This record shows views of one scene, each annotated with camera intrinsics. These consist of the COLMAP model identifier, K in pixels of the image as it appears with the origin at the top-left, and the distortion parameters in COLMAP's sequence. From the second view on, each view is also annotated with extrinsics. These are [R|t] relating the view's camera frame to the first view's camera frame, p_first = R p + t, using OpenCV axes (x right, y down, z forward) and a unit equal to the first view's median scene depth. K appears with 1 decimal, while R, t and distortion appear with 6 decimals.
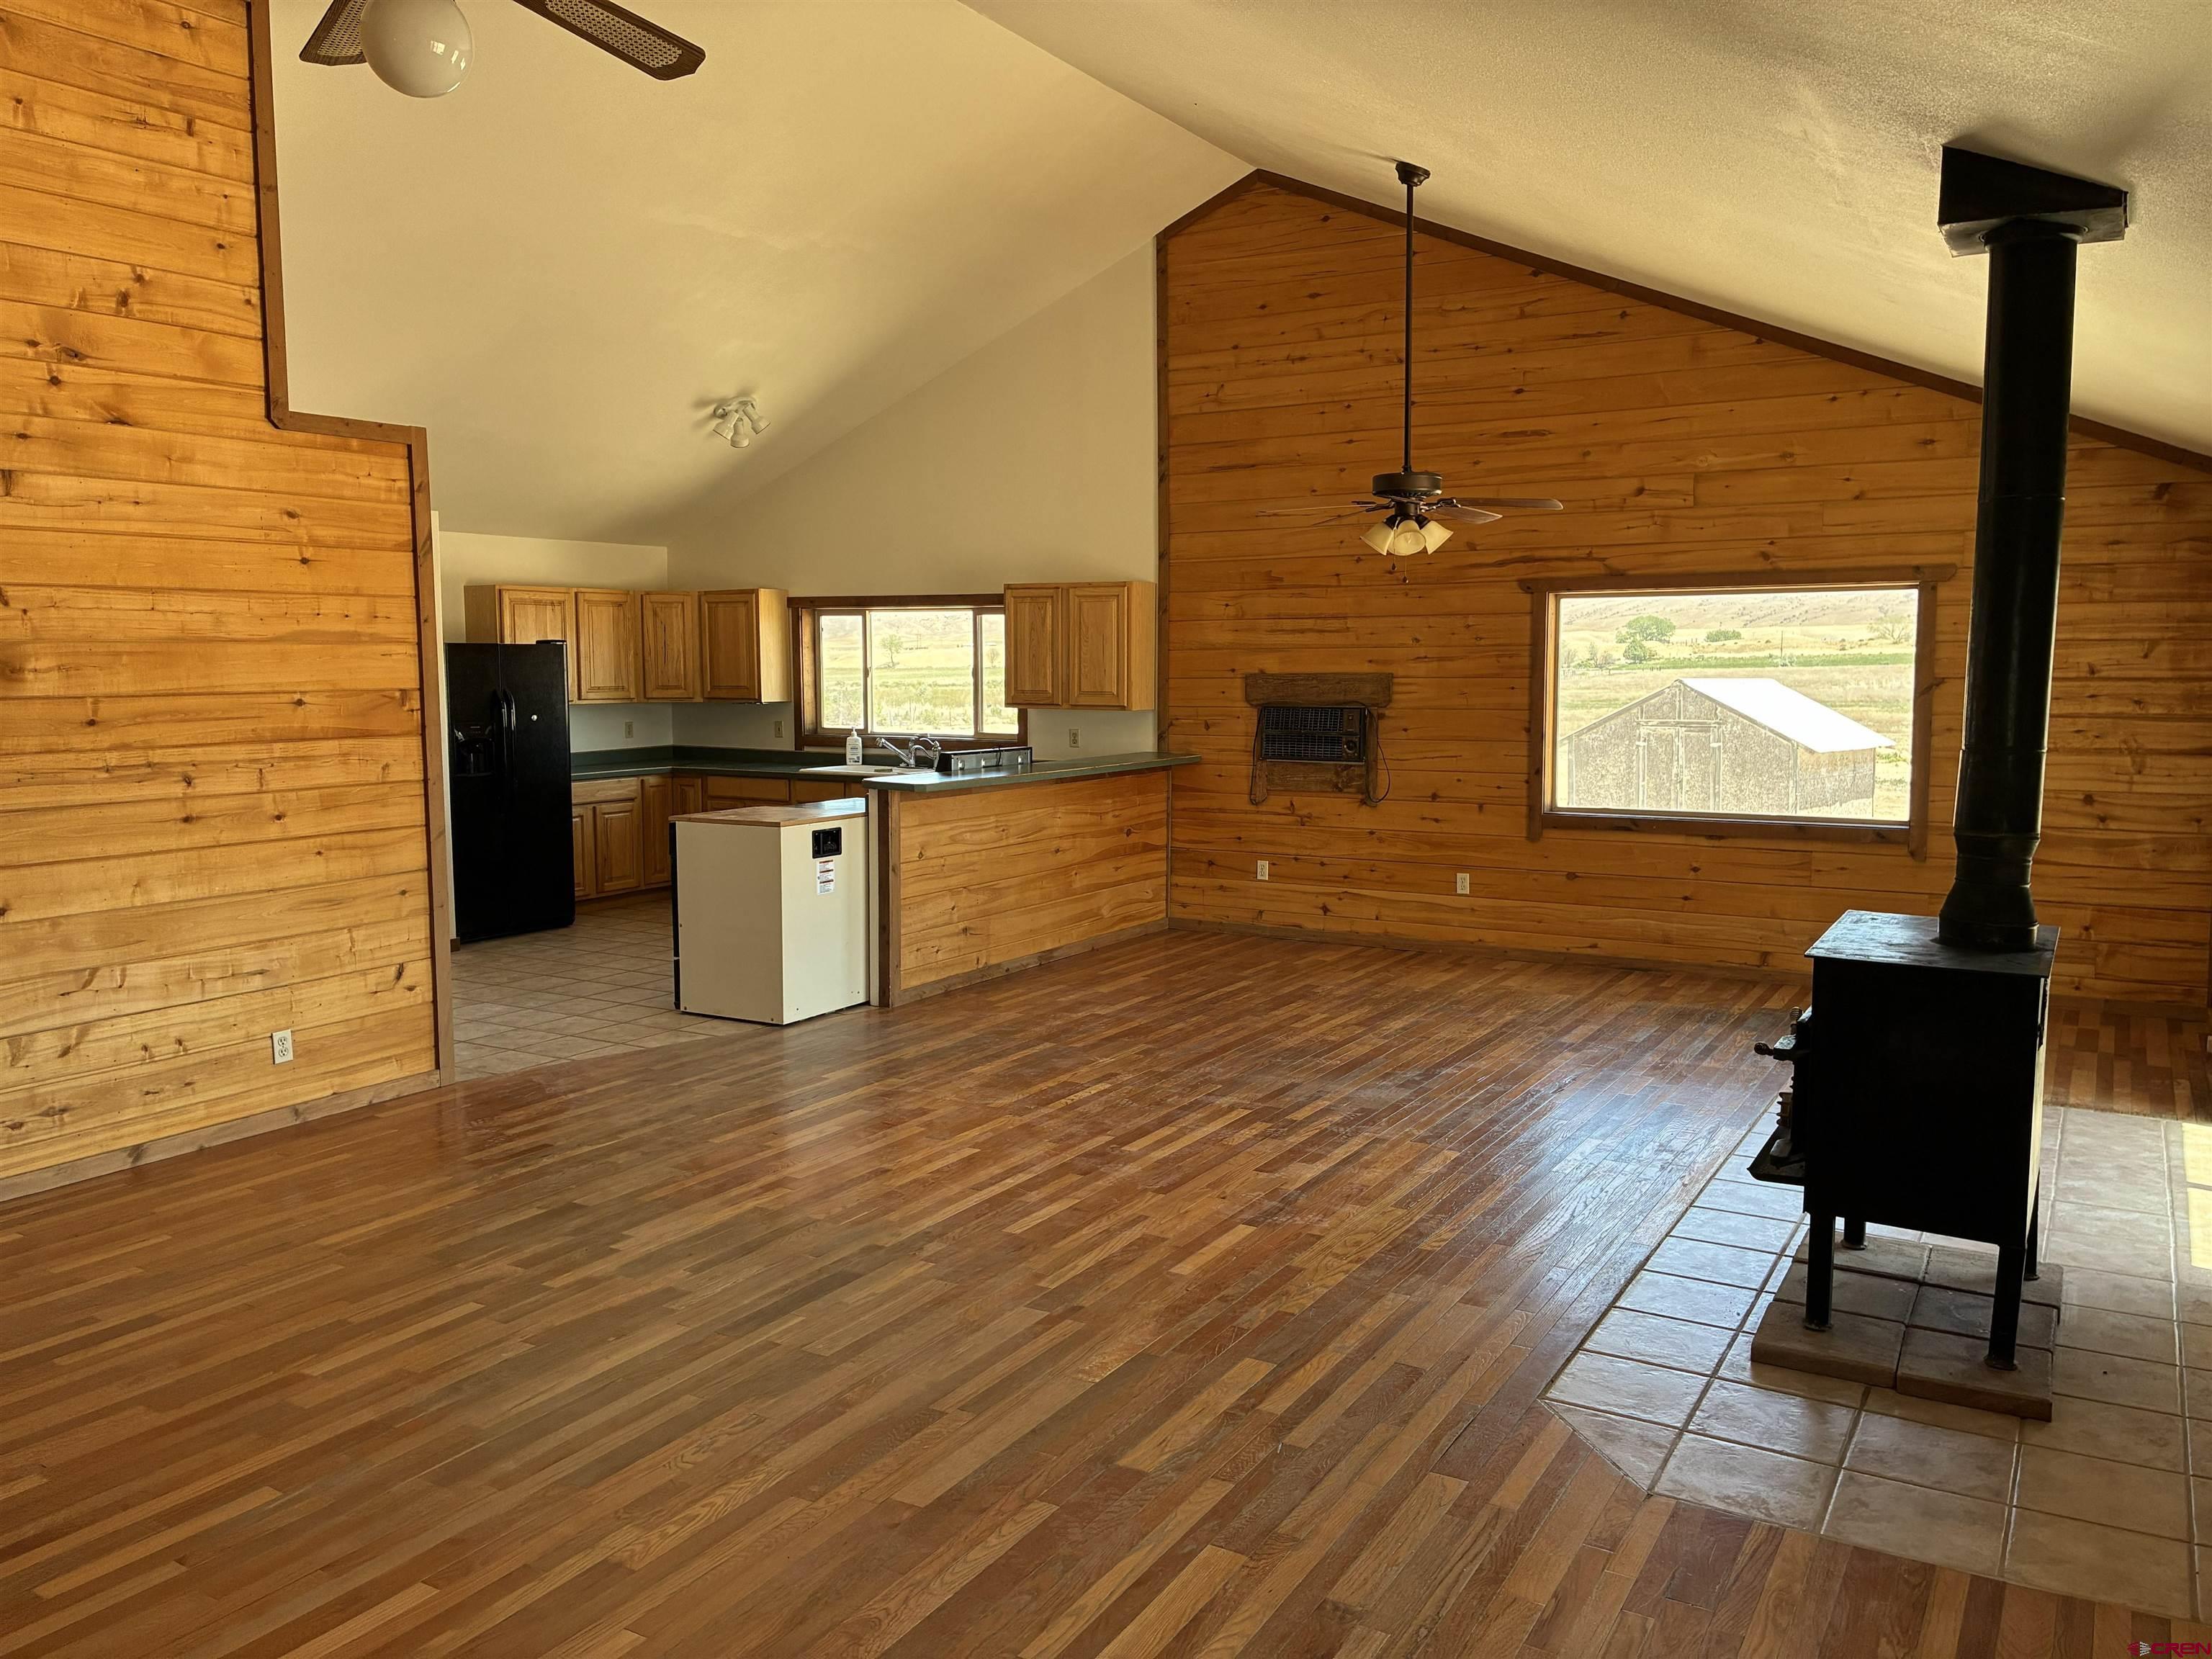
lens RADIAL K [[1683.5, 0, 1112.0], [0, 1683.5, 827.7], [0, 0, 1]] dist [0.030867, -0.027262]
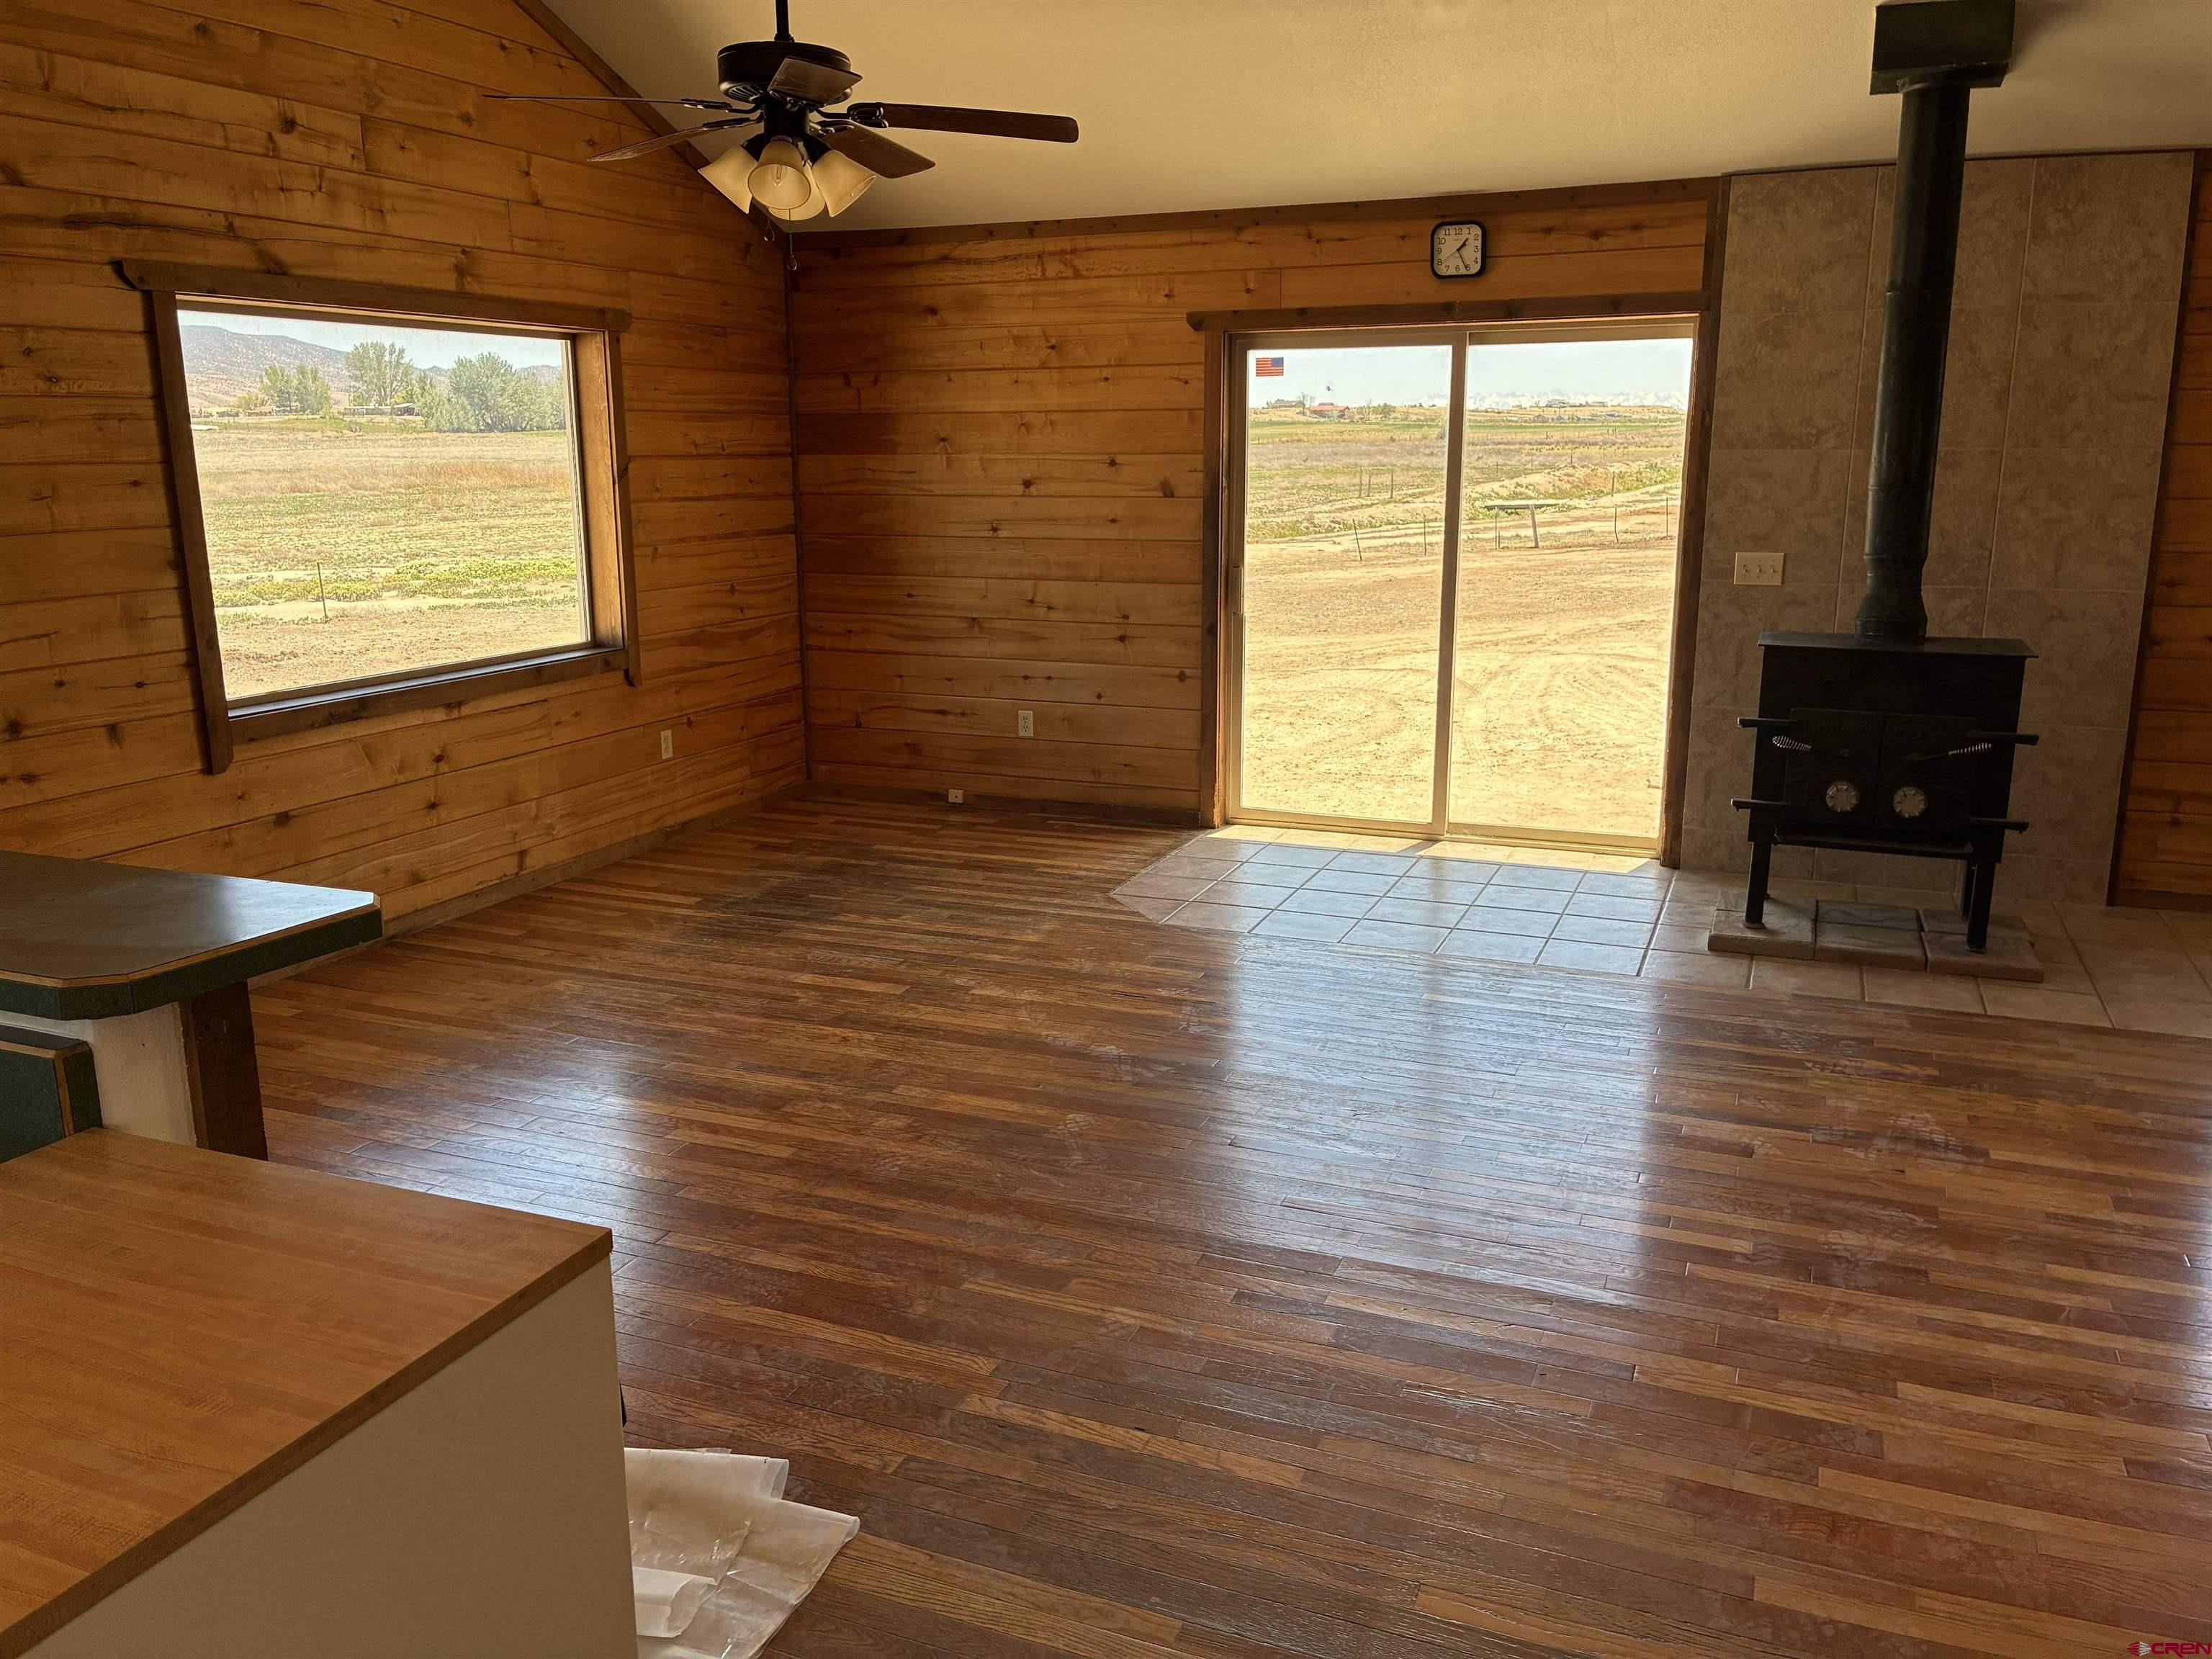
lens RADIAL K [[1683.5, 0, 1096.4], [0, 1683.5, 814.0], [0, 0, 1]] dist [0.030867, -0.027262]
pose [[-0.136218, -0.207539, 0.968696, -0.514430], [0.106401, 0.969089, 0.222586, -0.114939], [-0.984949, 0.133391, -0.109925, 1.300081]]
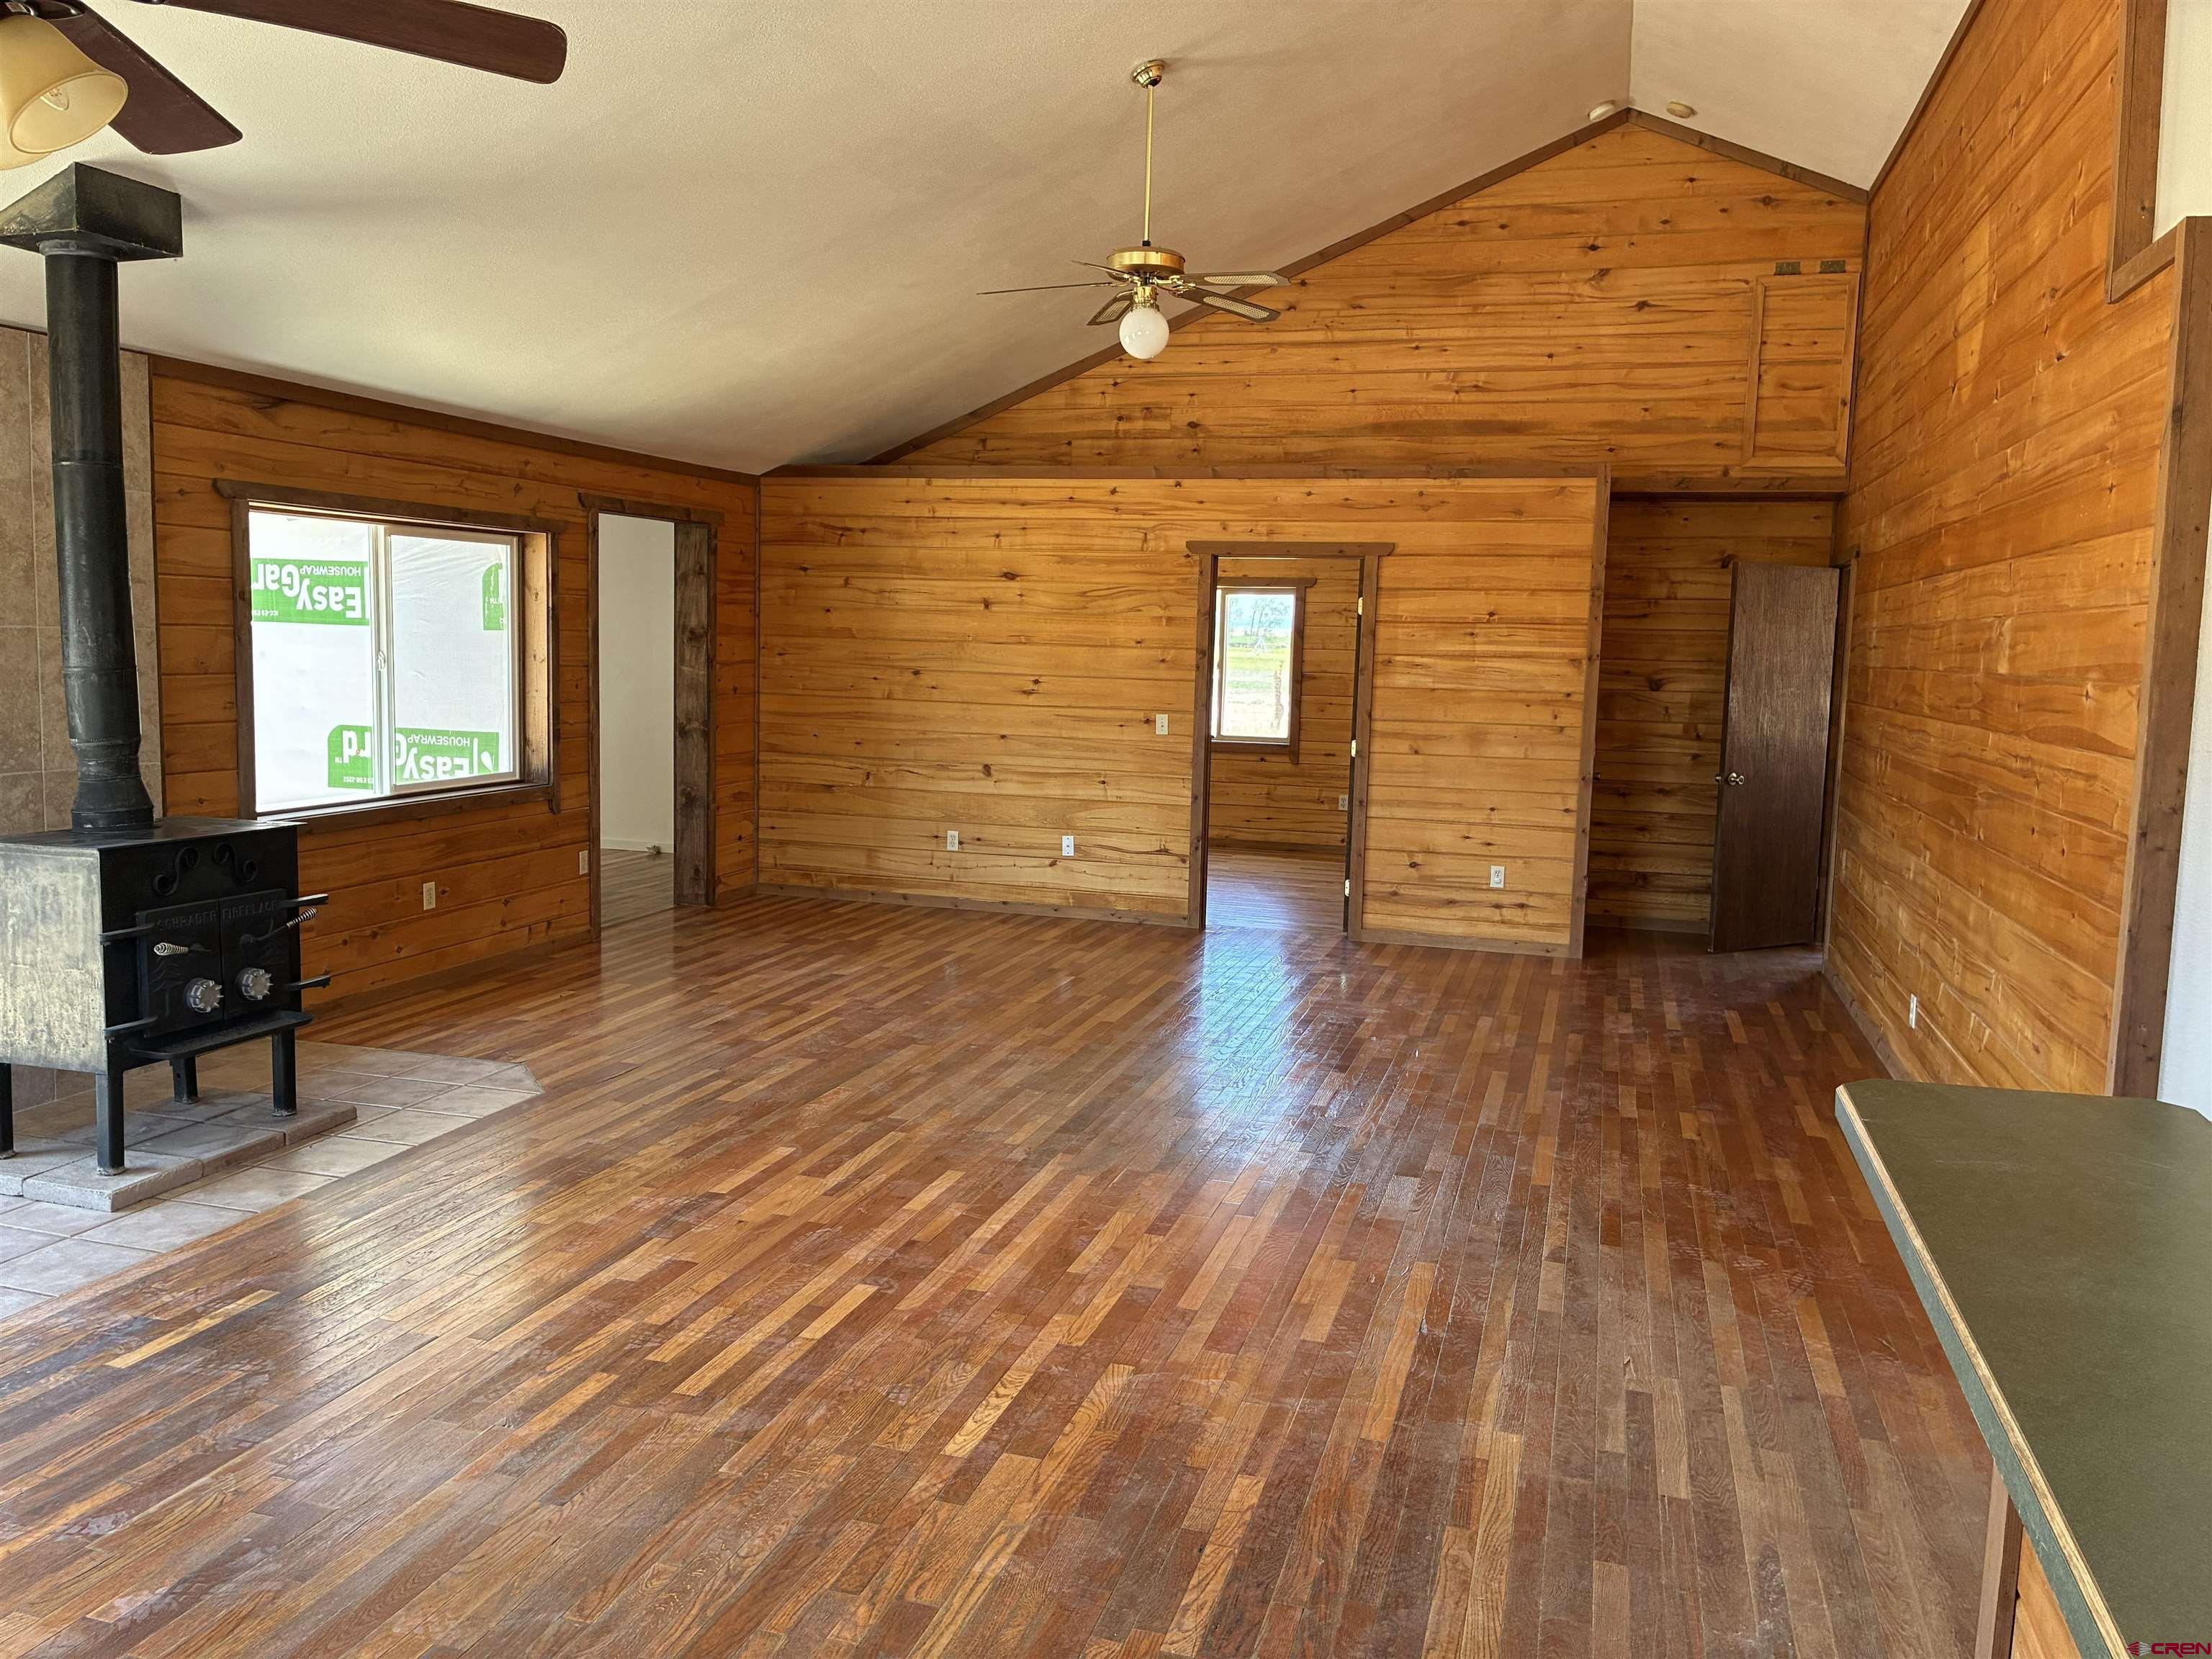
lens RADIAL K [[1683.5, 0, 1105.9], [0, 1683.5, 818.8], [0, 0, 1]] dist [0.030867, -0.027262]
pose [[-0.969710, 0.006374, -0.244177, 0.088520], [-0.045379, 0.977555, 0.205737, -0.163087], [0.240007, 0.210585, -0.947655, 1.710337]]
